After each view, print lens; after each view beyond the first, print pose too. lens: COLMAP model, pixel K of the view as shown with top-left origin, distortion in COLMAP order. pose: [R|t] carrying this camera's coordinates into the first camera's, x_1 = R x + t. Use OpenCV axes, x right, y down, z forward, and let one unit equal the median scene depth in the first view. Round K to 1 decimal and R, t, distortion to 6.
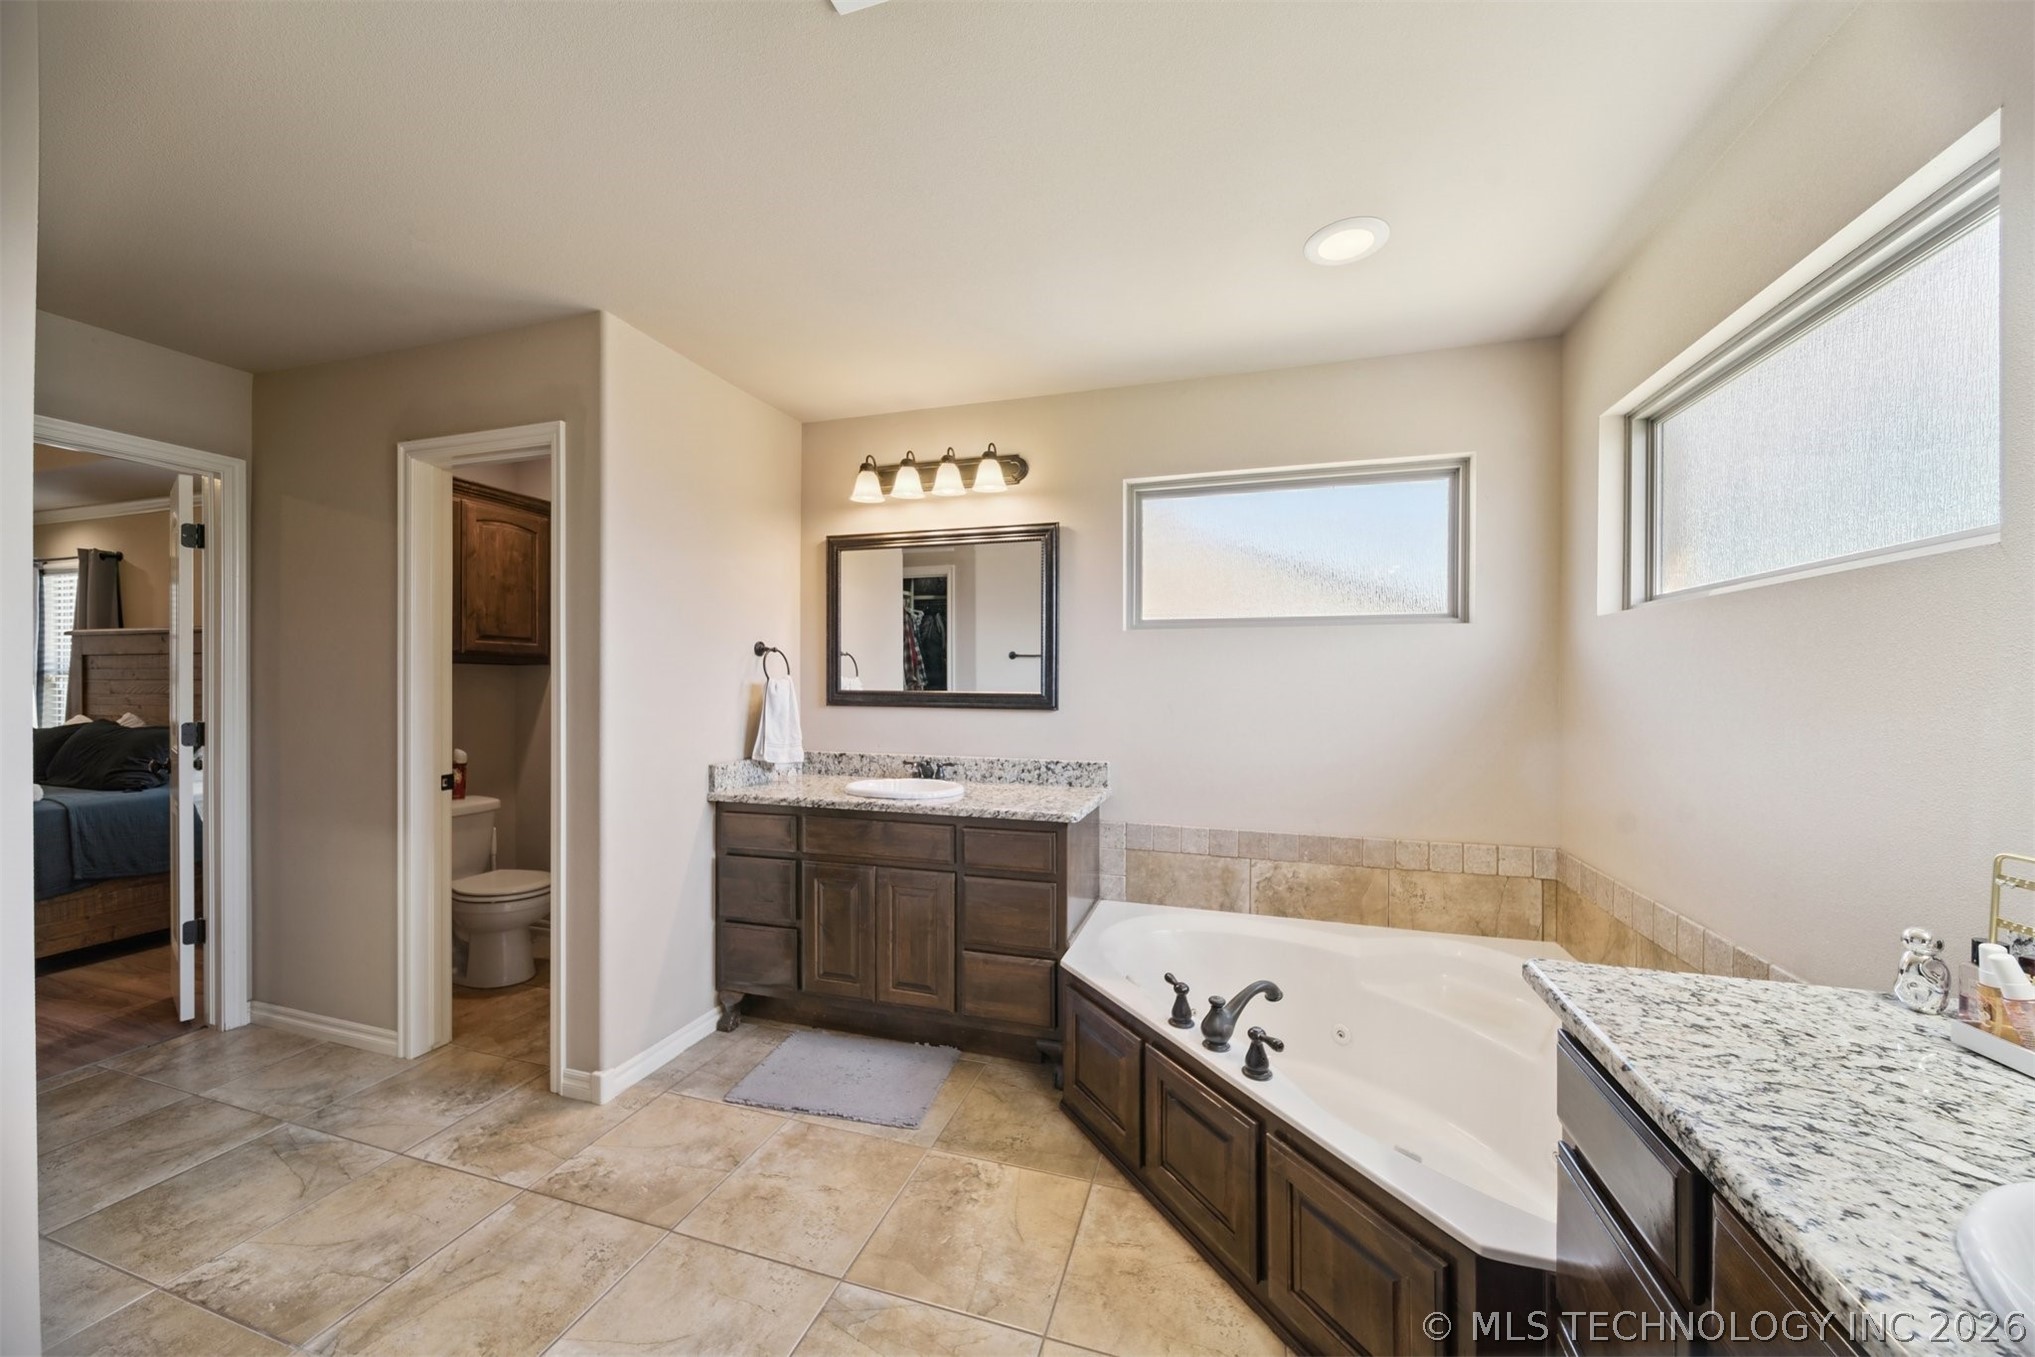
lens RADIAL K [[709.4, 0, 1017.5], [0, 709.4, 678.5], [0, 0, 1]] dist [-0.000765, -0.000074]
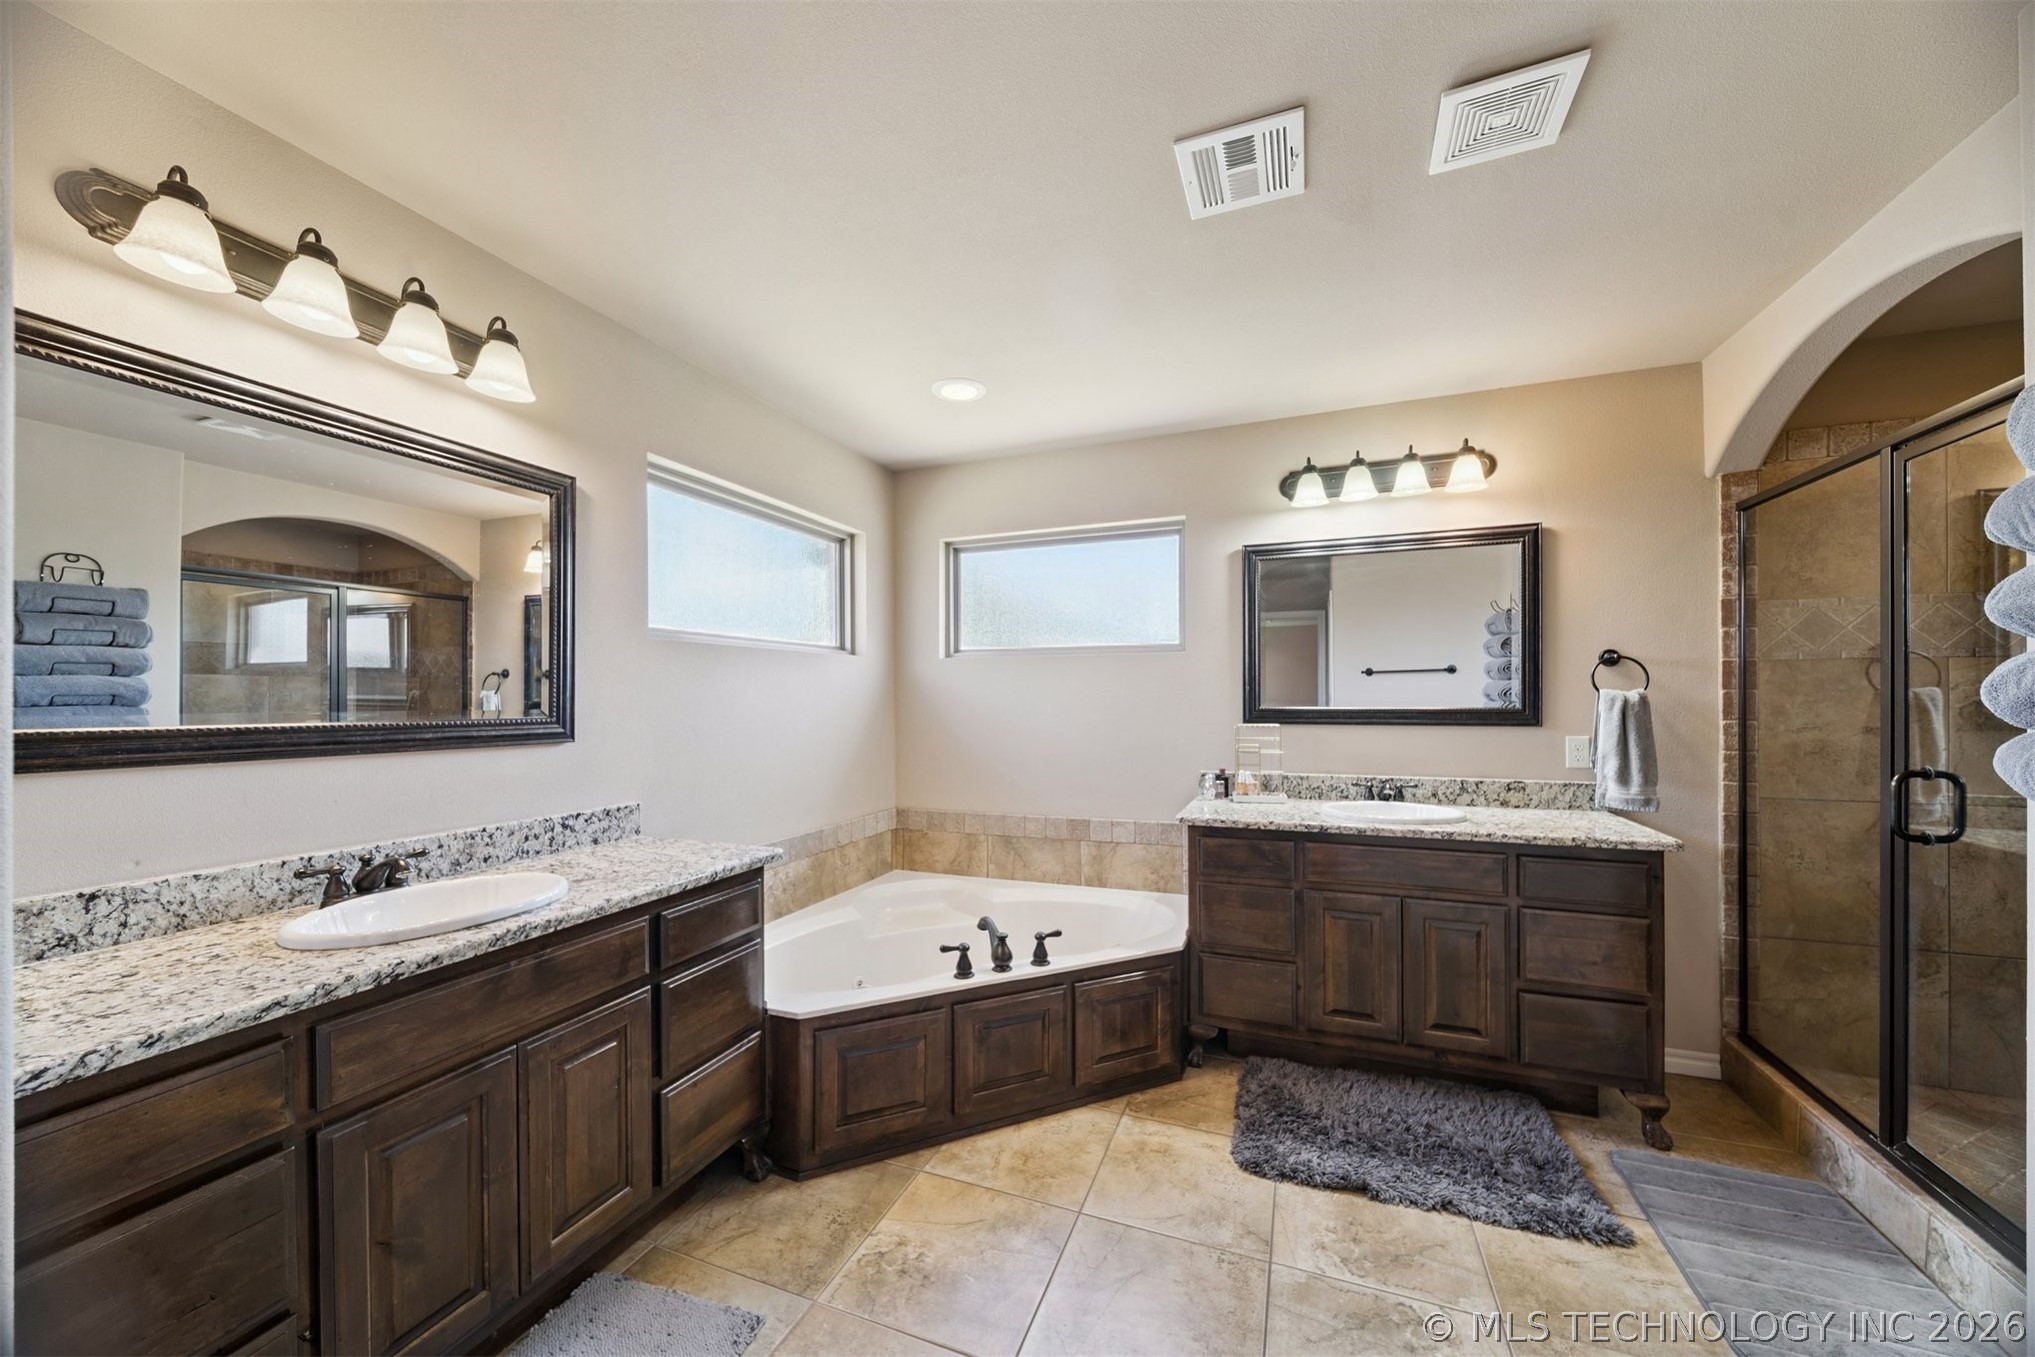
lens RADIAL K [[723.1, 0, 1025.1], [0, 723.1, 699.4], [0, 0, 1]] dist [-0.000163, -0.000300]
pose [[0.064859, -0.003290, 0.997889, -0.733577], [0.000936, 0.999994, 0.003236, 0.001191], [-0.997894, 0.000724, 0.064861, 0.588770]]
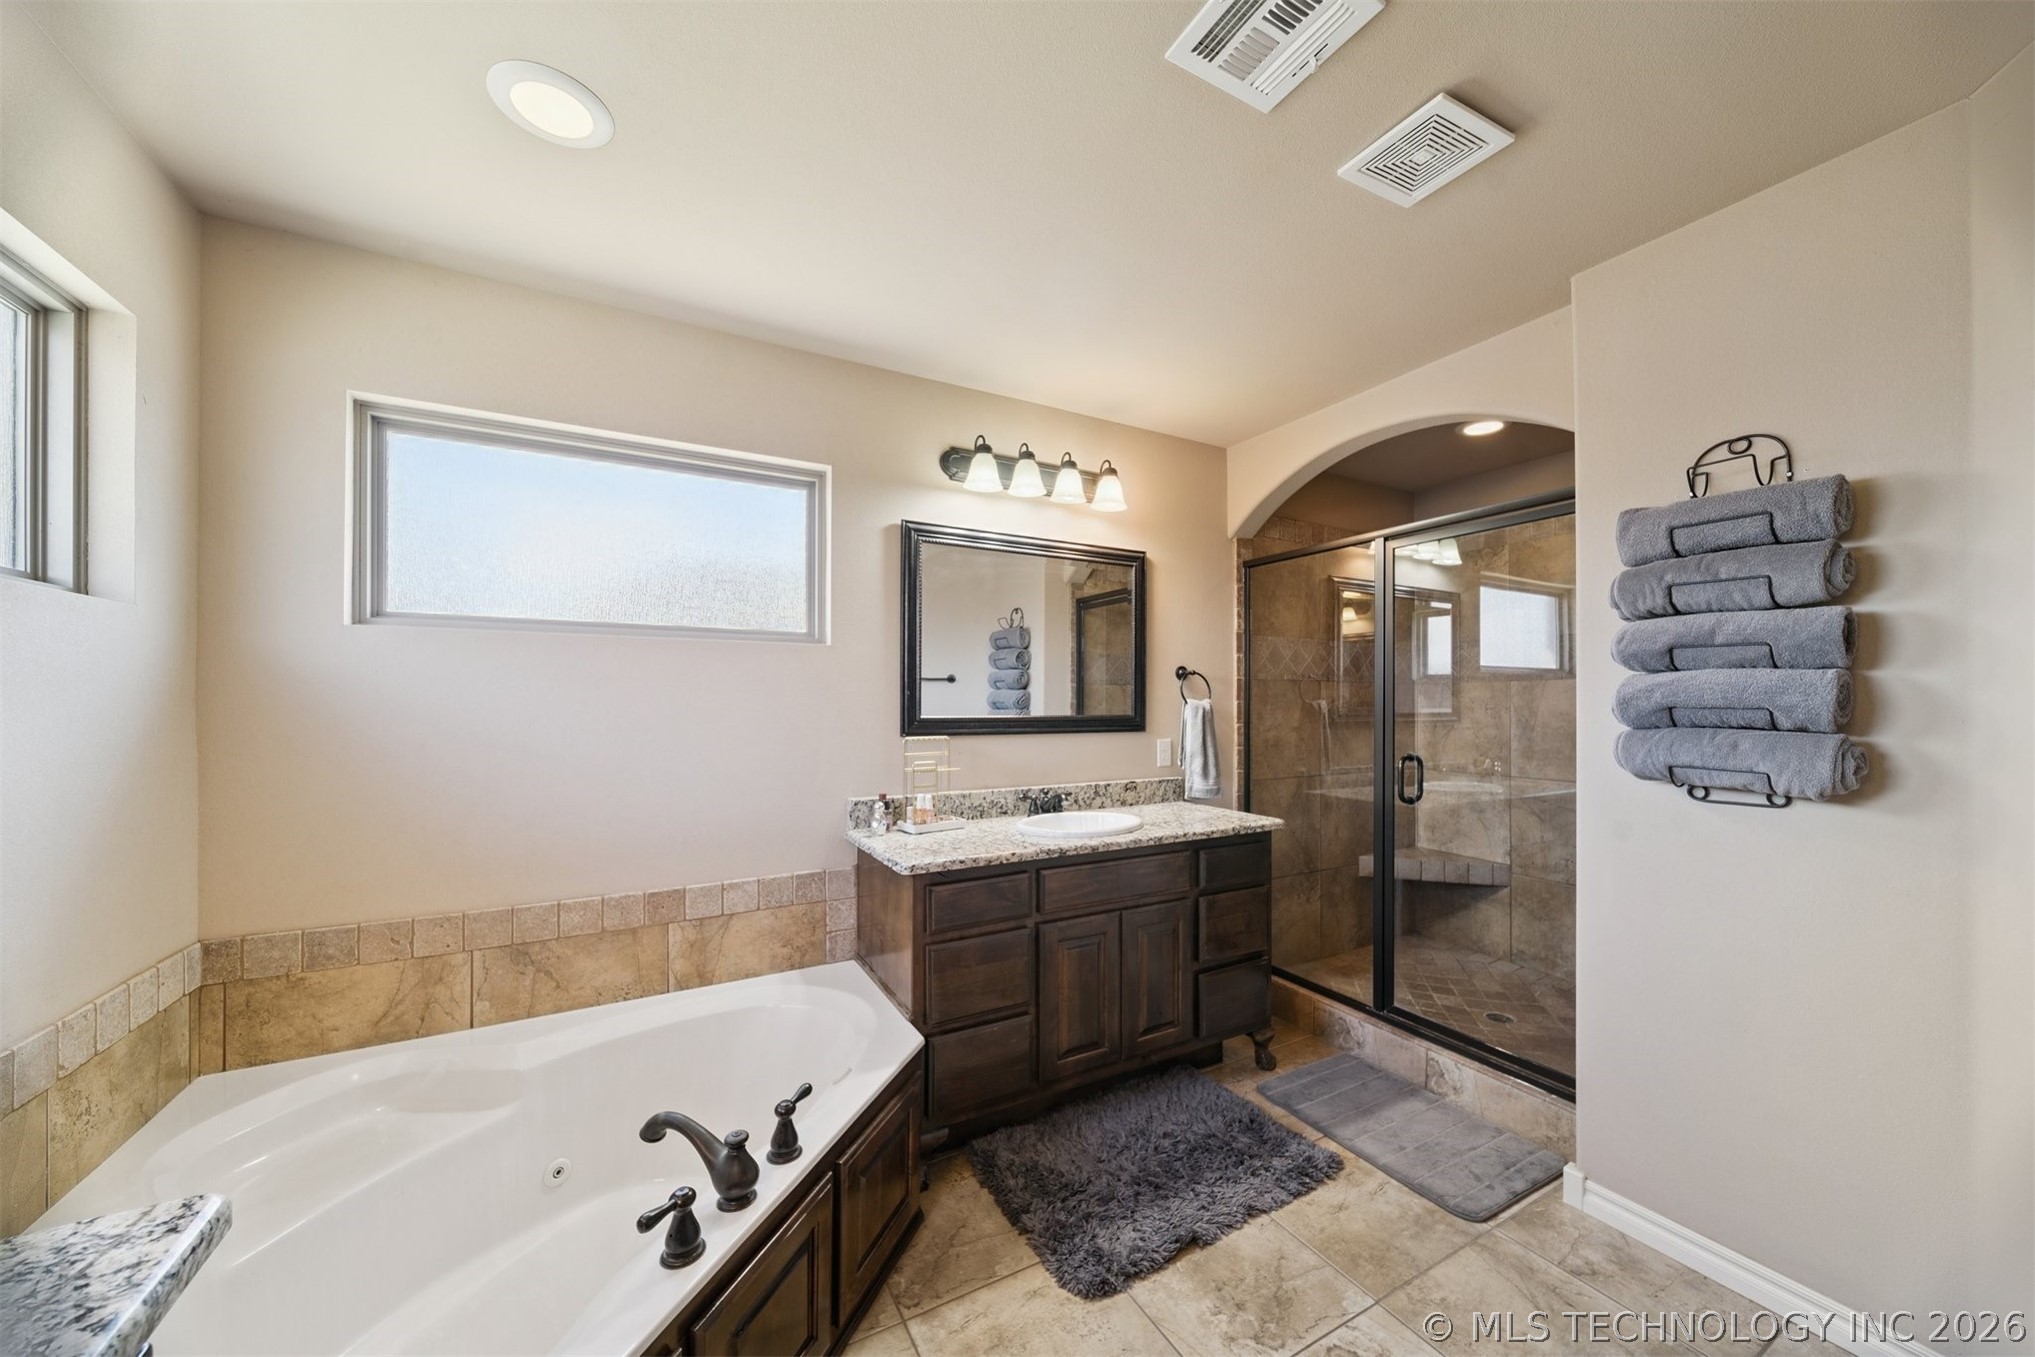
lens RADIAL K [[723.1, 0, 1025.1], [0, 723.1, 699.4], [0, 0, 1]] dist [-0.000163, -0.000300]
pose [[-0.729277, 0.001856, 0.684216, -0.306147], [-0.004614, 0.999960, -0.007631, 0.001561], [-0.684203, -0.008722, -0.729239, 0.915049]]
